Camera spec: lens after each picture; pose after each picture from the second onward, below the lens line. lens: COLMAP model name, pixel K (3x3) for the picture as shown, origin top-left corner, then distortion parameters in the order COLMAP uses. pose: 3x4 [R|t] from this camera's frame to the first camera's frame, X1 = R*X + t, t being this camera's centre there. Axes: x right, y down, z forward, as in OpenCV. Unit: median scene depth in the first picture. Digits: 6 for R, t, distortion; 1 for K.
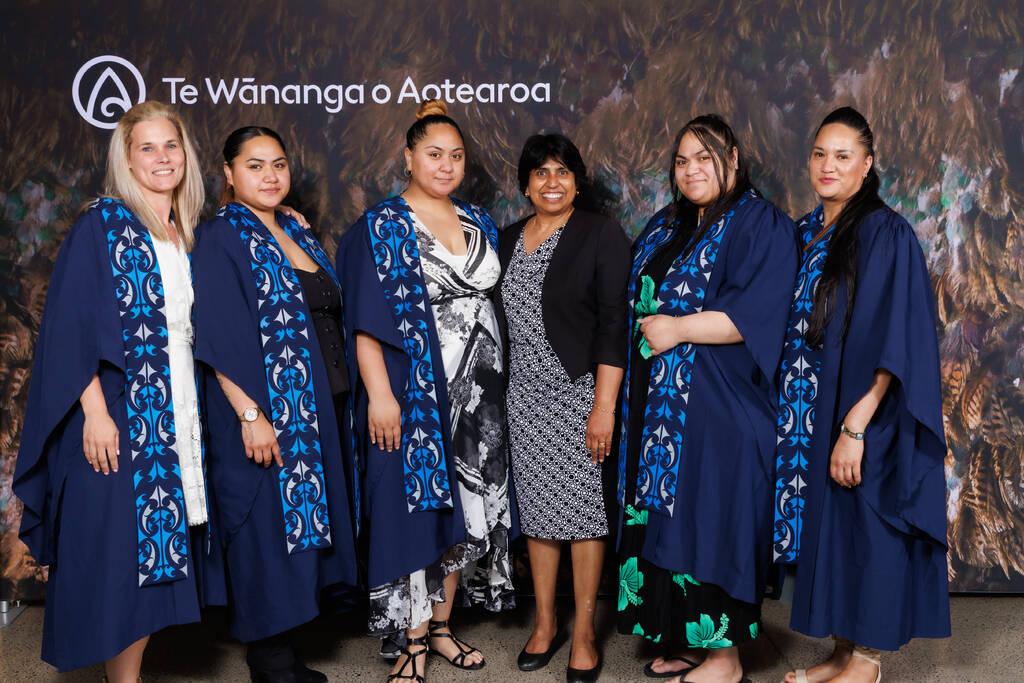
lens RADIAL K [[1427.0, 0, 493.1], [0, 1427.0, 351.3], [0, 0, 1]] dist [-0.003383, 0.013771]
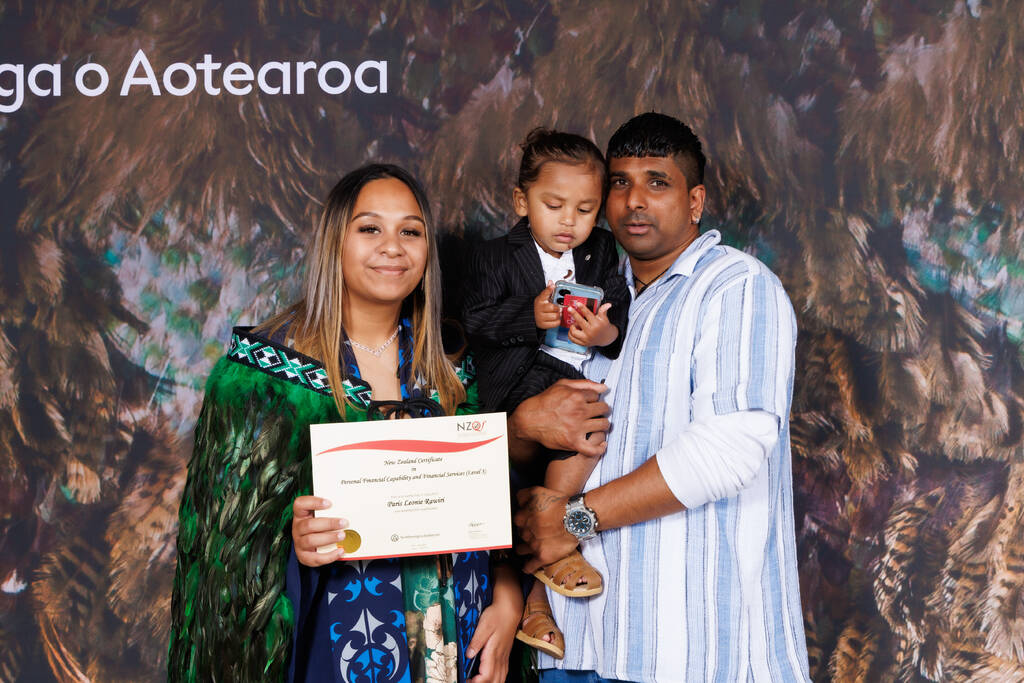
lens RADIAL K [[1719.3, 0, 498.6], [0, 1719.3, 312.6], [0, 0, 1]] dist [0.002387, 0.068575]
pose [[0.999990, -0.000105, -0.004364, 0.087401], [-0.000167, 0.998055, -0.062346, -0.044298], [0.004363, 0.062346, 0.998045, 0.318956]]
